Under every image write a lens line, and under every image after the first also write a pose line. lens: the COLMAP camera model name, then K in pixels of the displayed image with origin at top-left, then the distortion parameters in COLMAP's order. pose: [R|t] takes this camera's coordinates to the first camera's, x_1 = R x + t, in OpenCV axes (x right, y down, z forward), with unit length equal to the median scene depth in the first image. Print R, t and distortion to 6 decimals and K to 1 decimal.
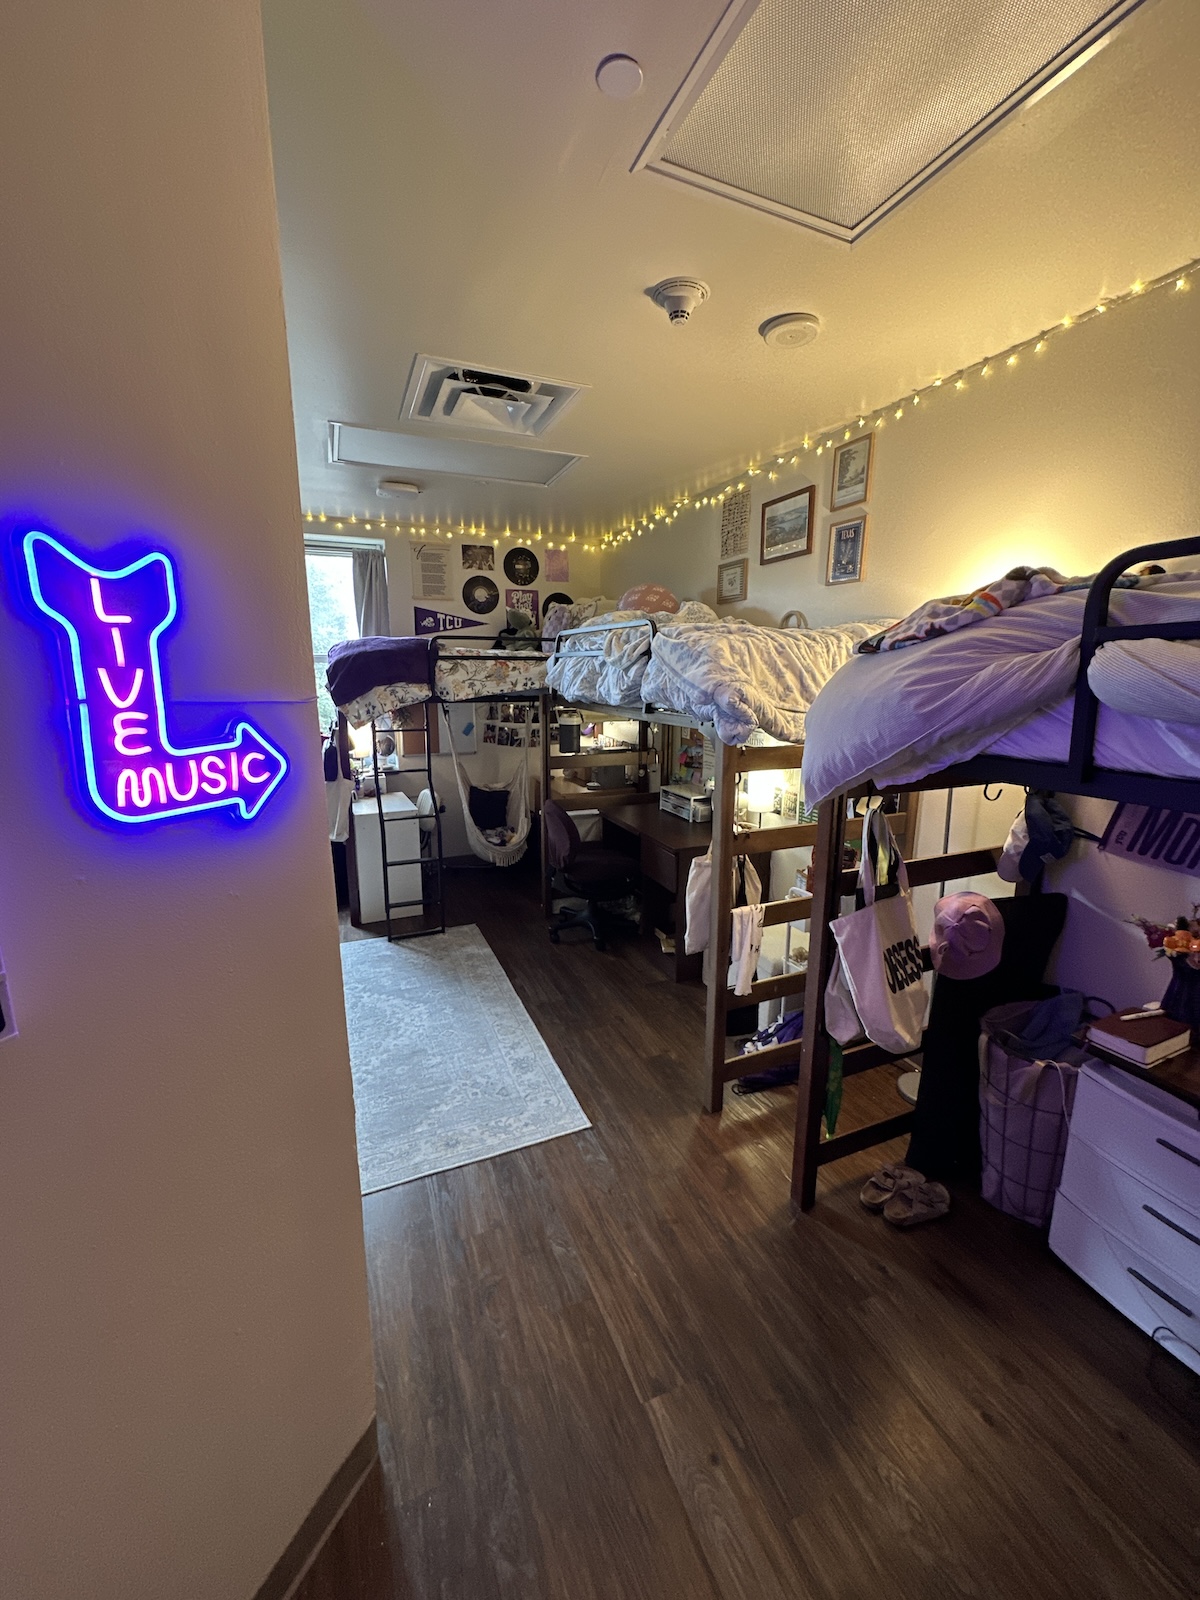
lens RADIAL K [[633.7, 0, 598.8], [0, 633.7, 794.2], [0, 0, 1]] dist [-0.004413, -0.000228]
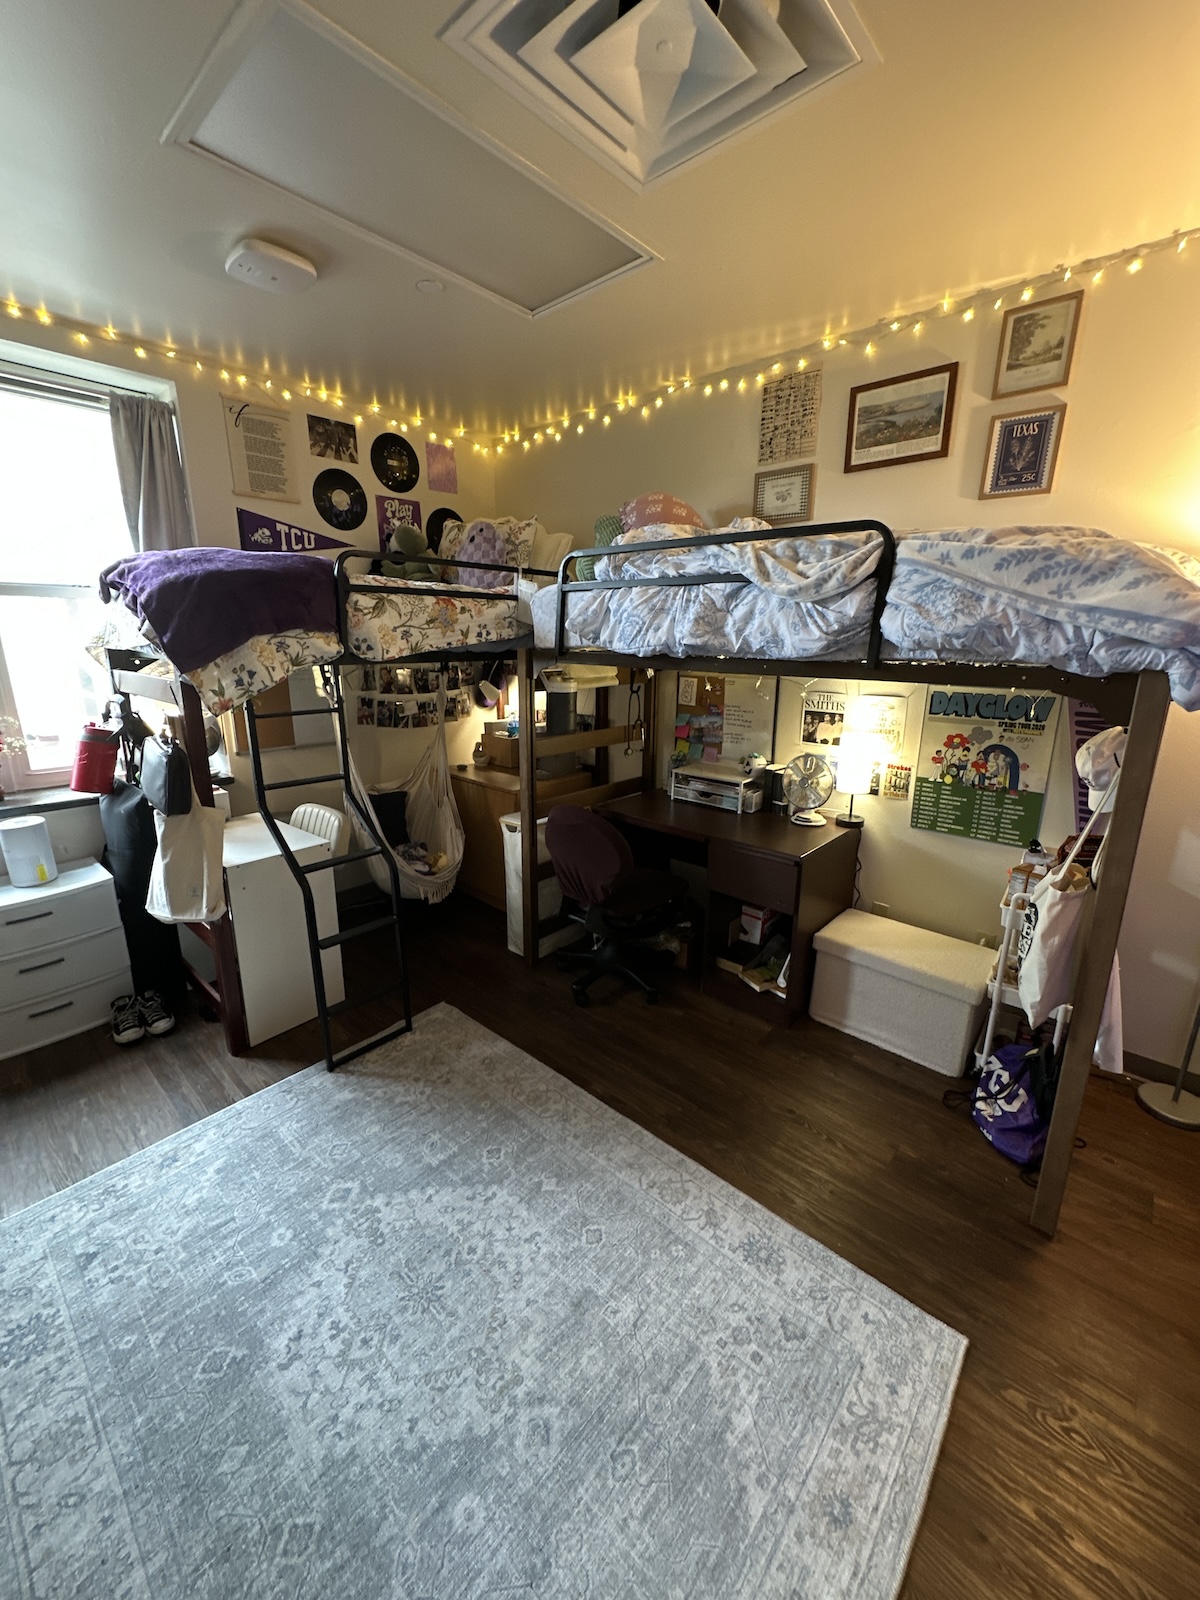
lens RADIAL K [[633.7, 0, 601.9], [0, 633.7, 797.4], [0, 0, 1]] dist [-0.004413, -0.000228]
pose [[0.903662, -0.104351, 0.415339, -0.303335], [0.079583, 0.993884, 0.076556, -0.044926], [-0.420787, -0.036127, 0.906440, 0.344933]]
